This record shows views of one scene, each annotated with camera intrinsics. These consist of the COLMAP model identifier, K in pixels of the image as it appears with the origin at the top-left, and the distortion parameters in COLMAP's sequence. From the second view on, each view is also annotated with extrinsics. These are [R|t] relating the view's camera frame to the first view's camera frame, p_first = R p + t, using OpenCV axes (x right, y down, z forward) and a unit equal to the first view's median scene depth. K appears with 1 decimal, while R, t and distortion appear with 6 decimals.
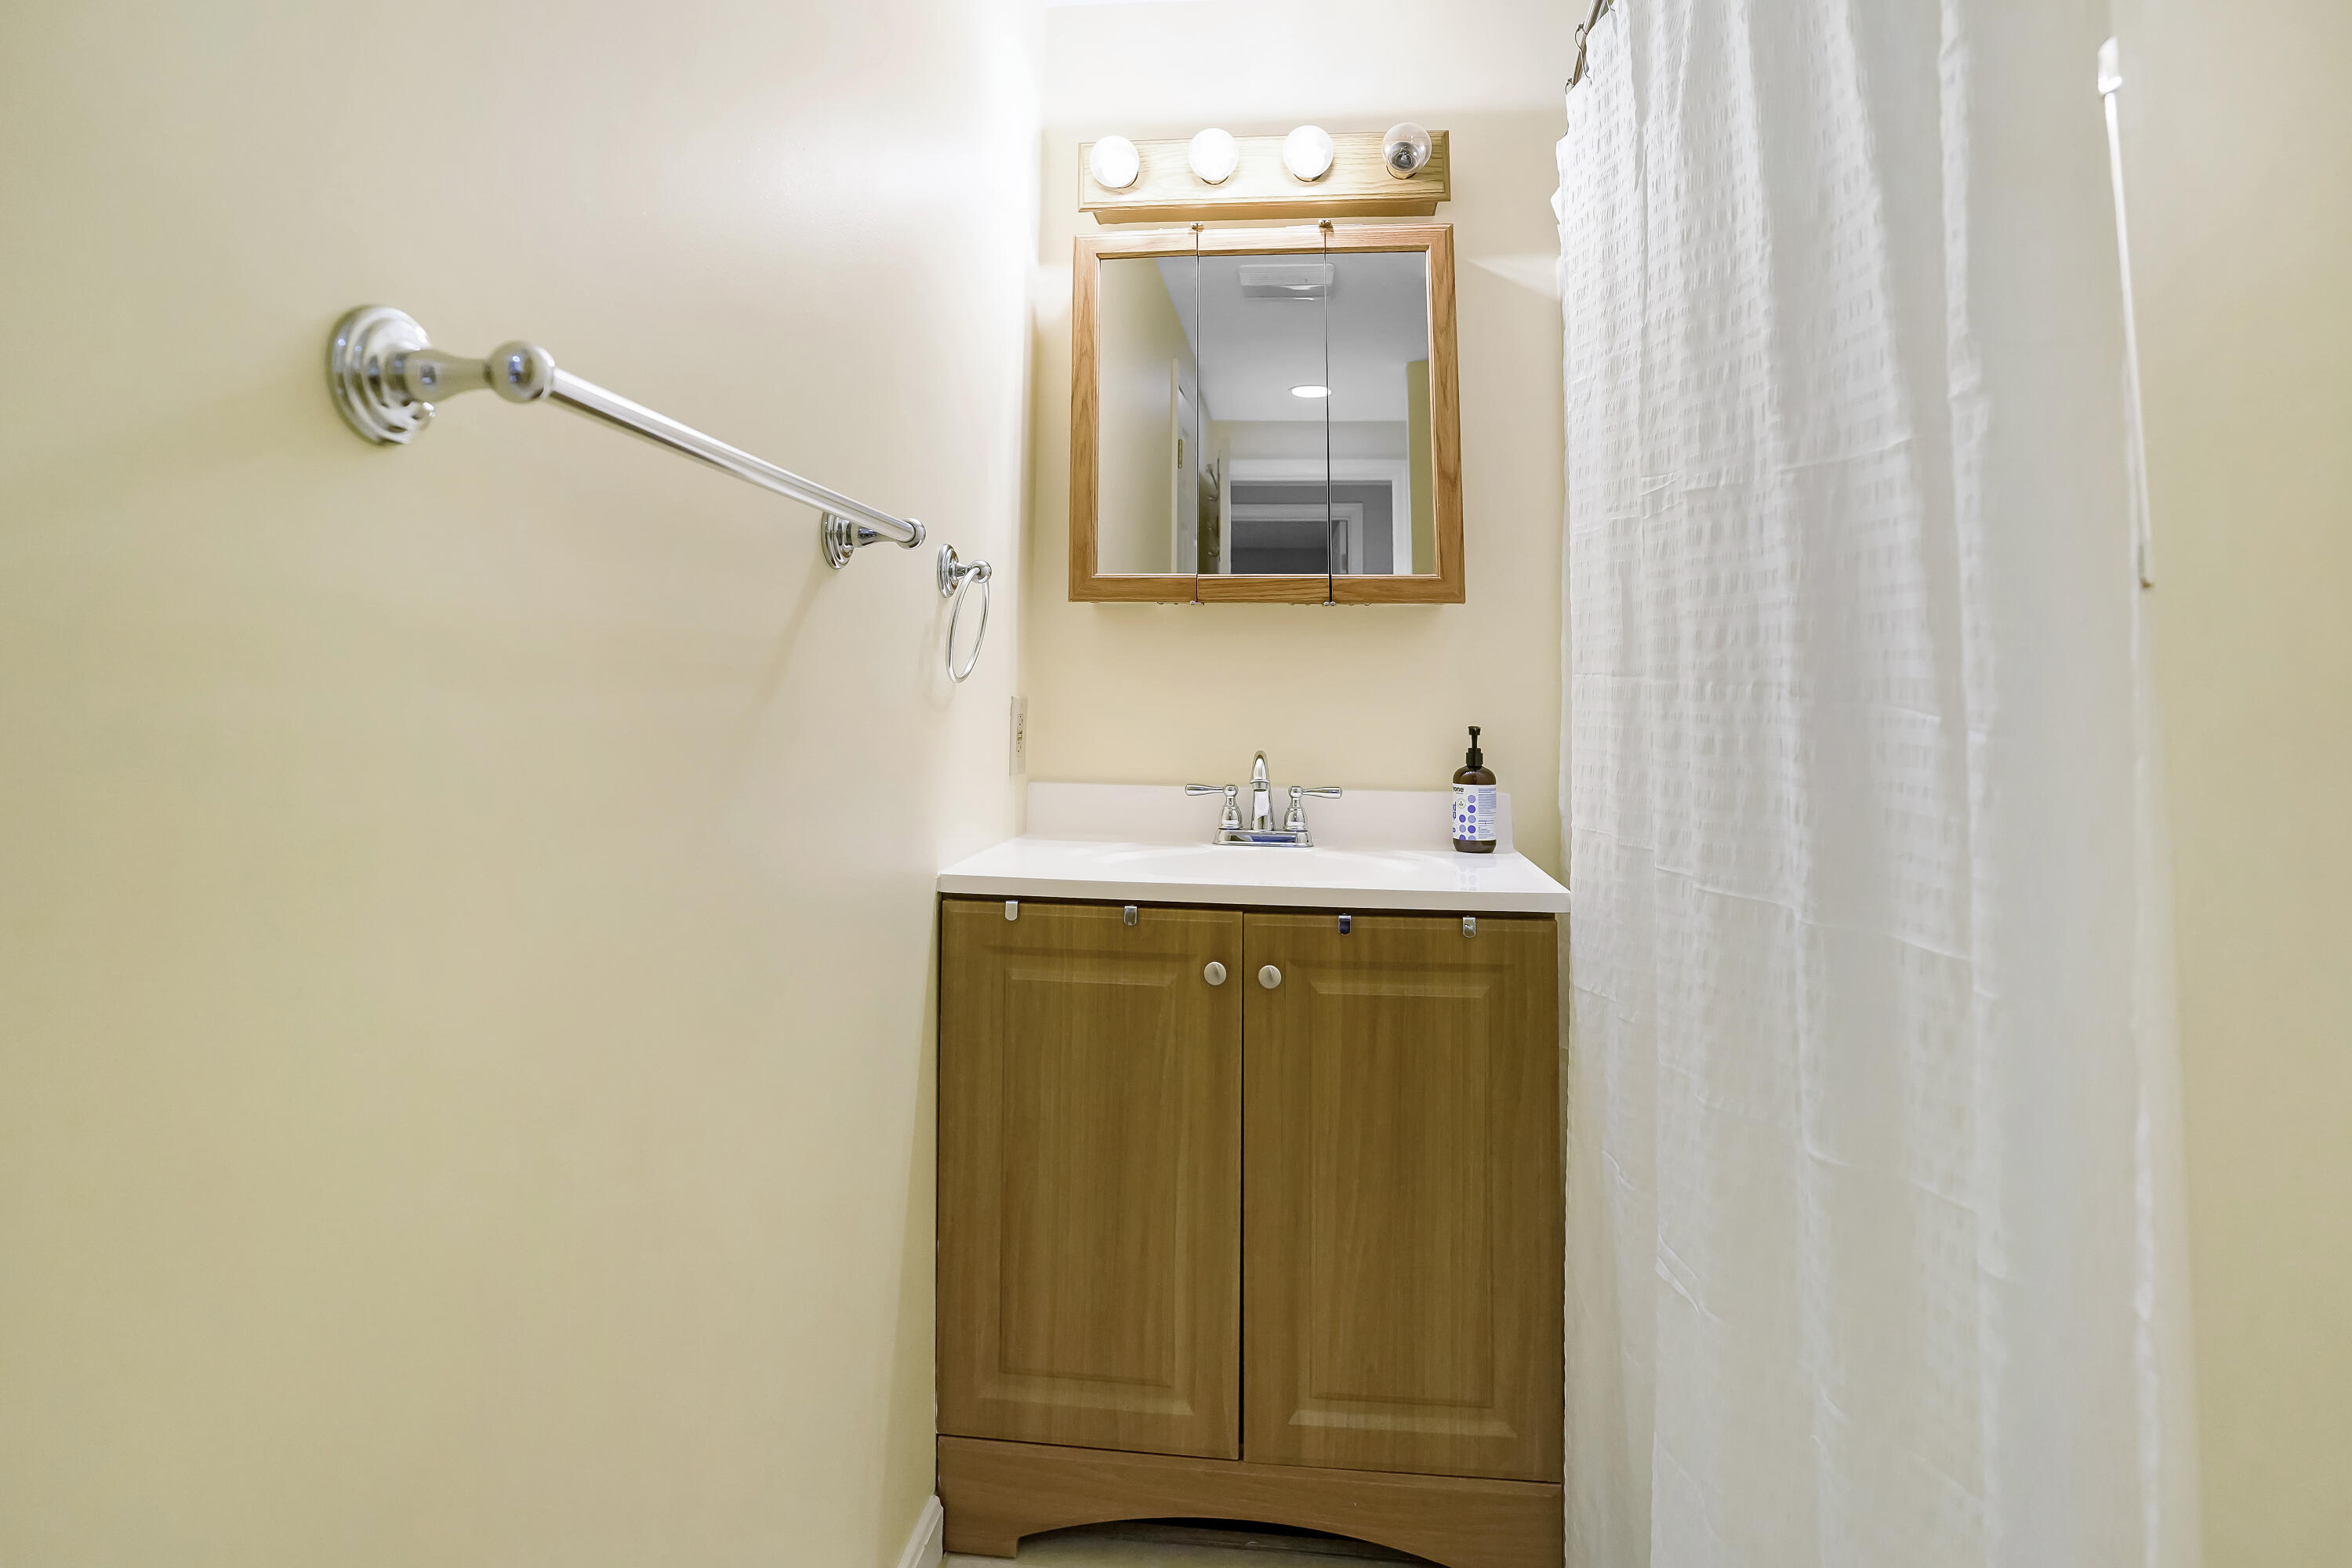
lens RADIAL K [[1143.4, 0, 1169.5], [0, 1143.4, 535.8], [0, 0, 1]] dist [-0.000543, 0.000100]
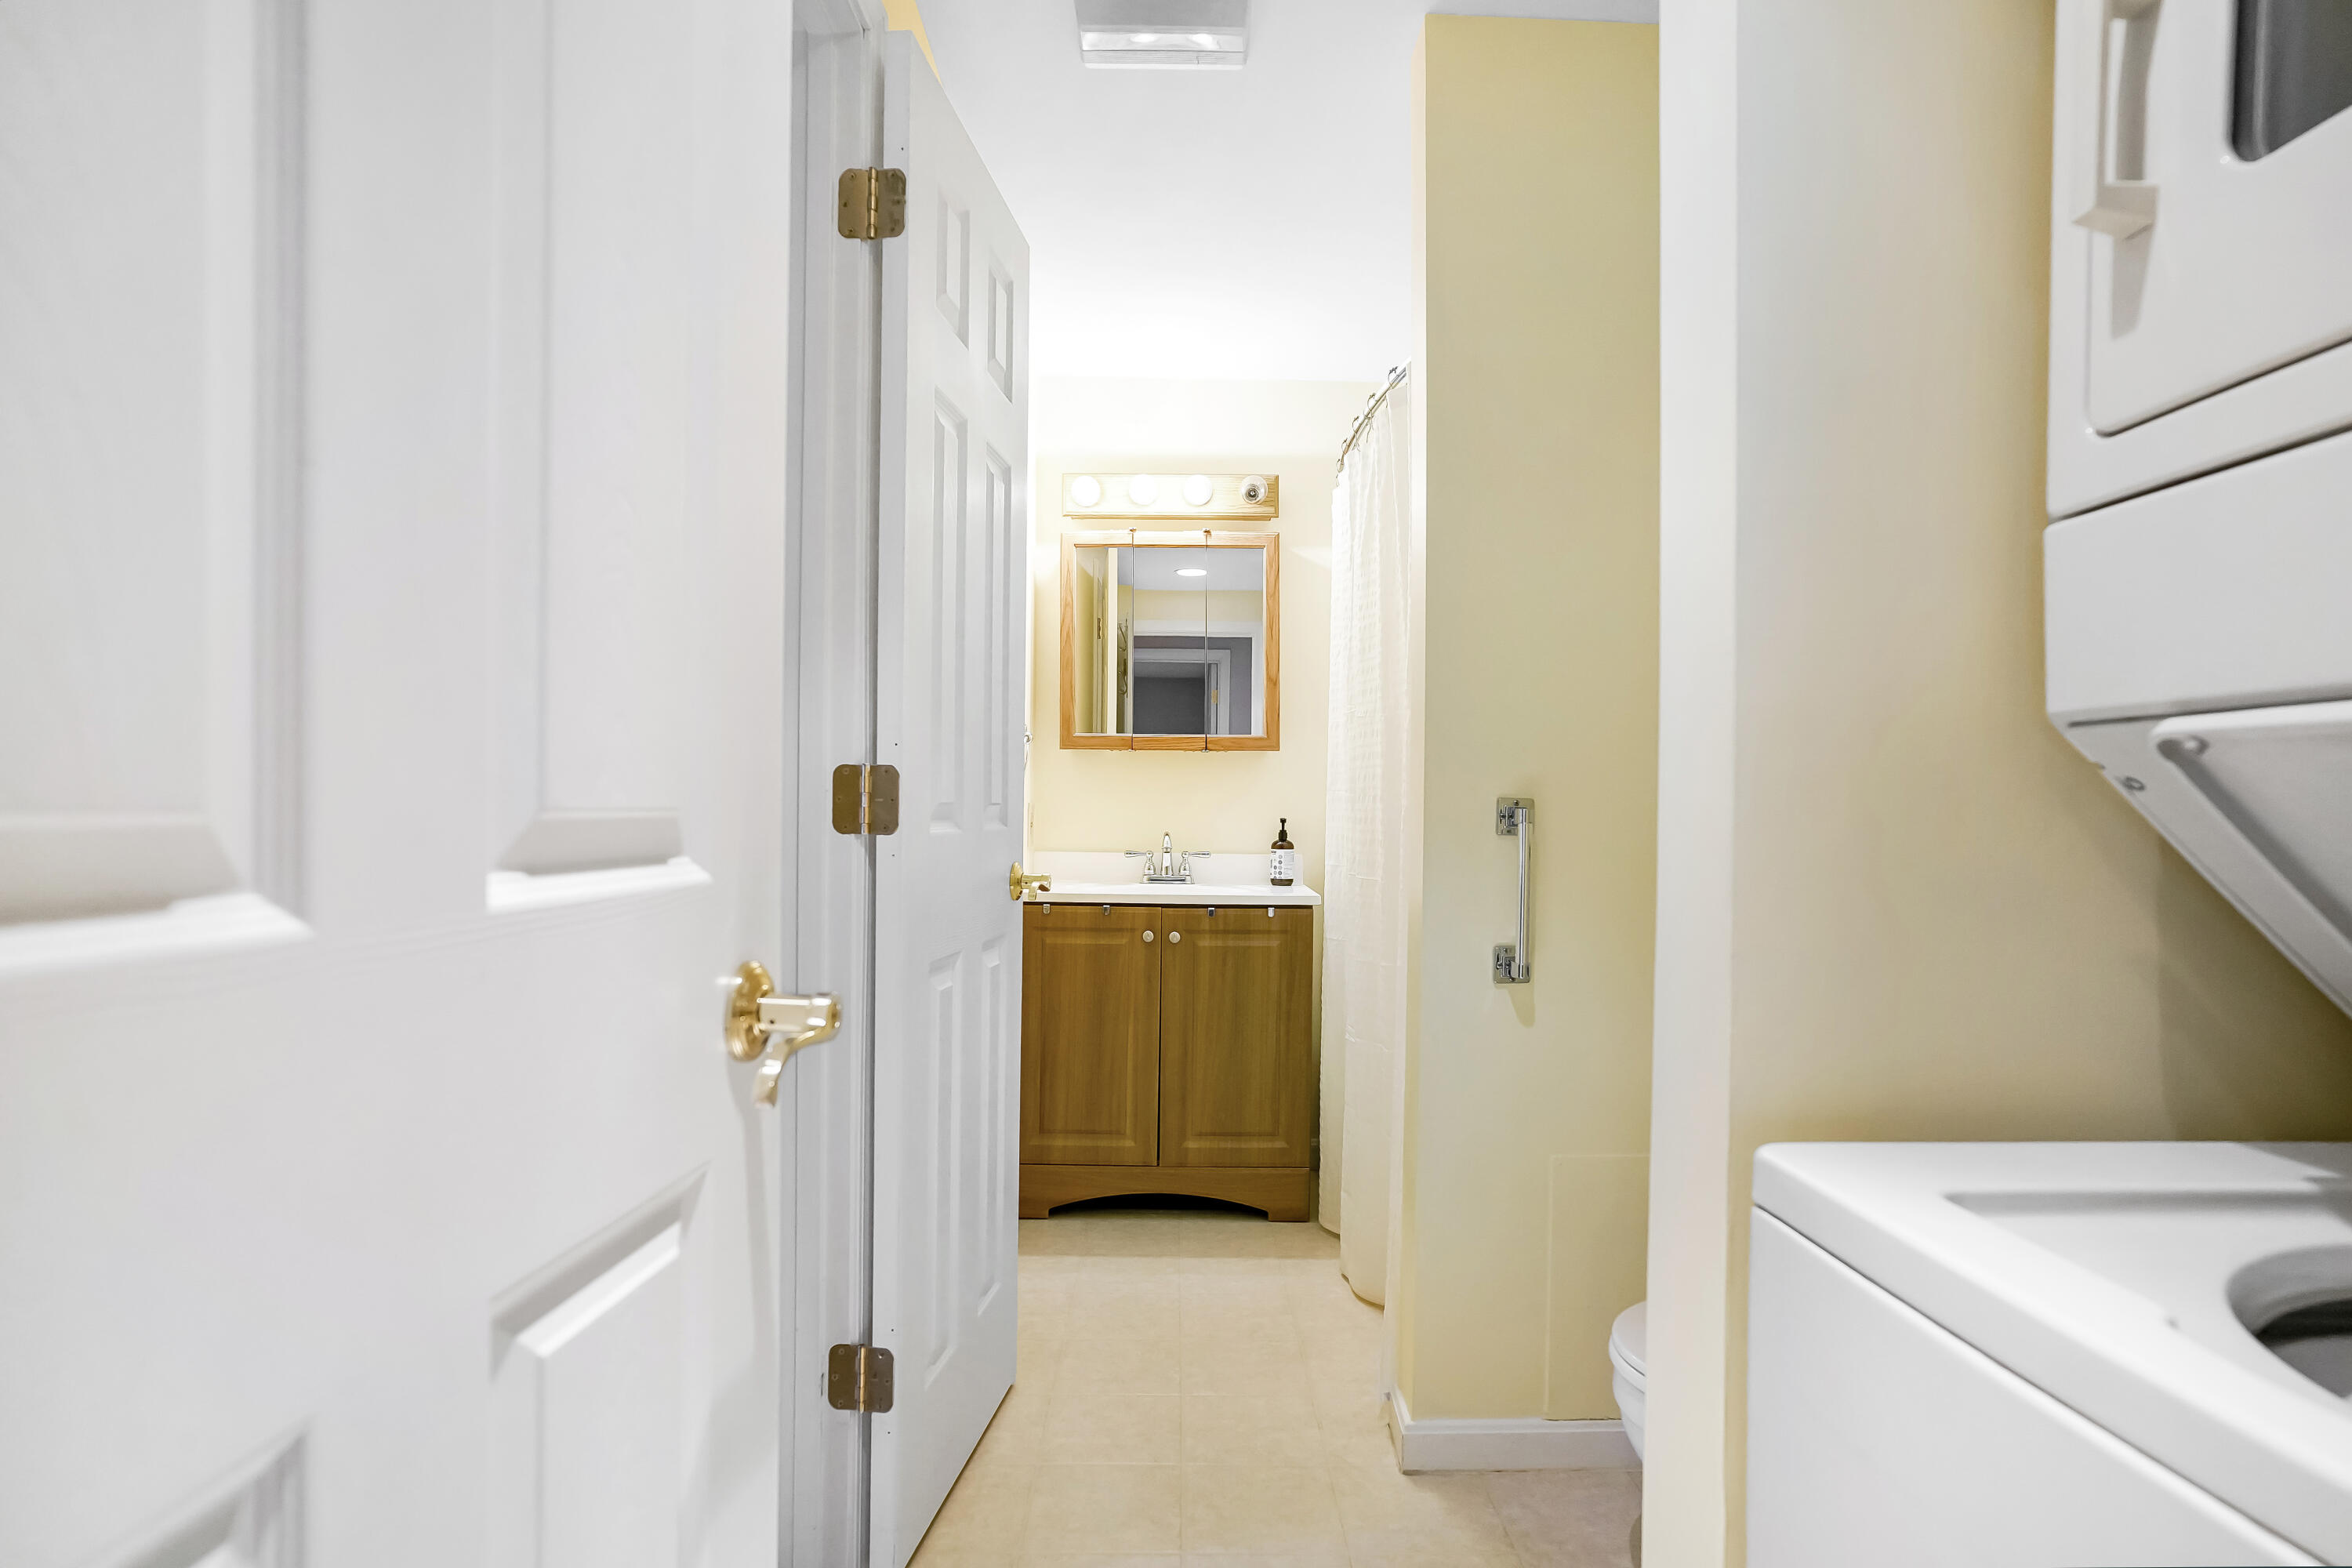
lens RADIAL K [[1165.1, 0, 1176.0], [0, 1165.1, 784.0], [0, 0, 1]] dist [-0.002005, 0.000353]
pose [[0.993369, -0.002677, 0.114938, -0.146204], [-0.011368, 0.992542, 0.121369, -0.138118], [-0.114406, -0.121871, 0.985930, -1.004292]]
